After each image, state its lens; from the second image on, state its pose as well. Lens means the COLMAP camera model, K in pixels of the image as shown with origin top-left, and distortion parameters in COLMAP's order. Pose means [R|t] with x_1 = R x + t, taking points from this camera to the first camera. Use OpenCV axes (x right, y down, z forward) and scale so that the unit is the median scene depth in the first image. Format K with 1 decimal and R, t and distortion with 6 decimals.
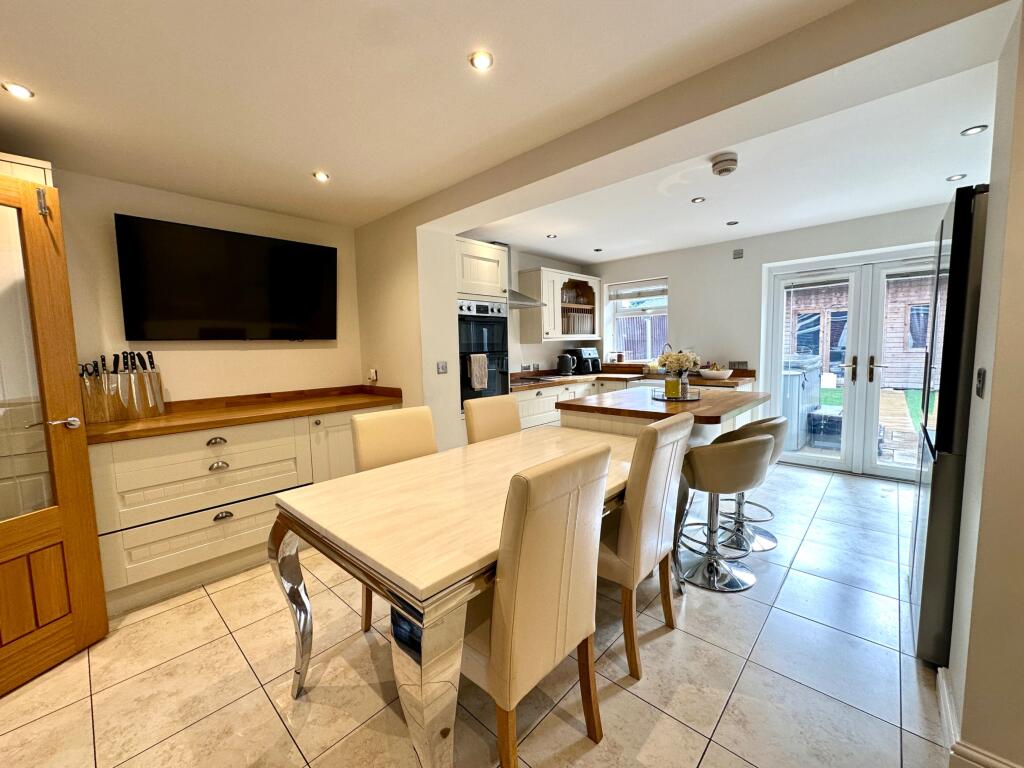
lens RADIAL K [[411.9, 0, 511.7], [0, 411.9, 383.5], [0, 0, 1]] dist [0.001863, 0.000166]
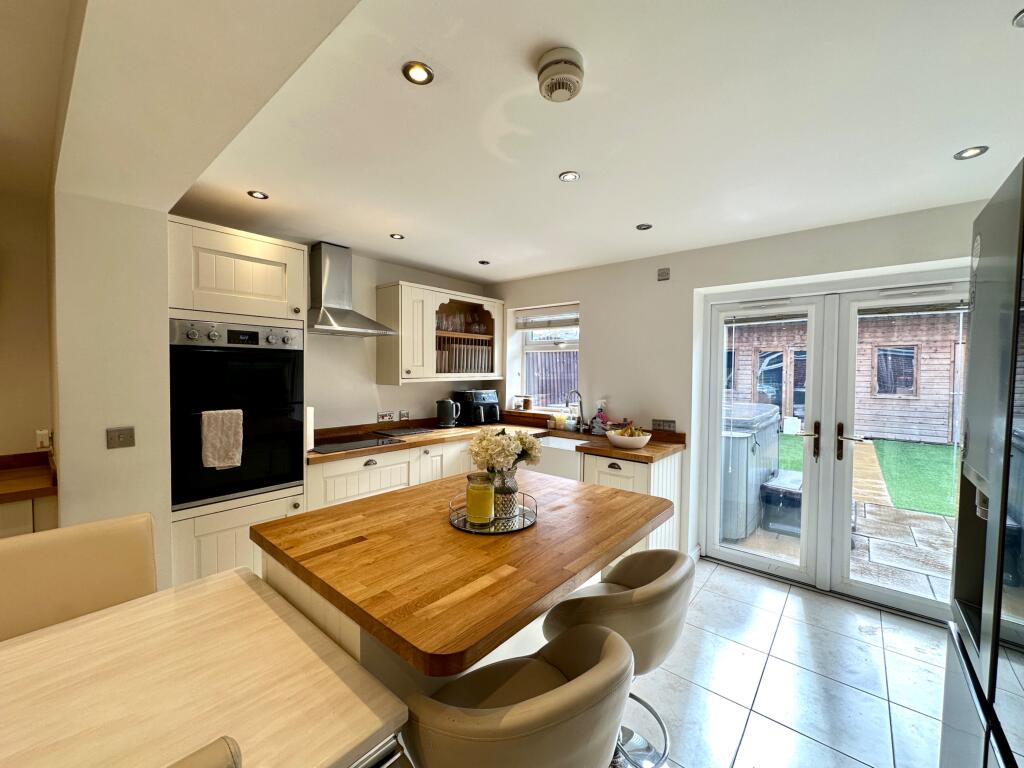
lens RADIAL K [[411.9, 0, 510.5], [0, 411.9, 383.7], [0, 0, 1]] dist [0.001863, 0.000166]
pose [[0.998373, 0.030900, 0.047929, 0.215062], [-0.028066, 0.997881, -0.058702, -0.059424], [-0.049641, 0.057261, 0.997124, 0.251975]]
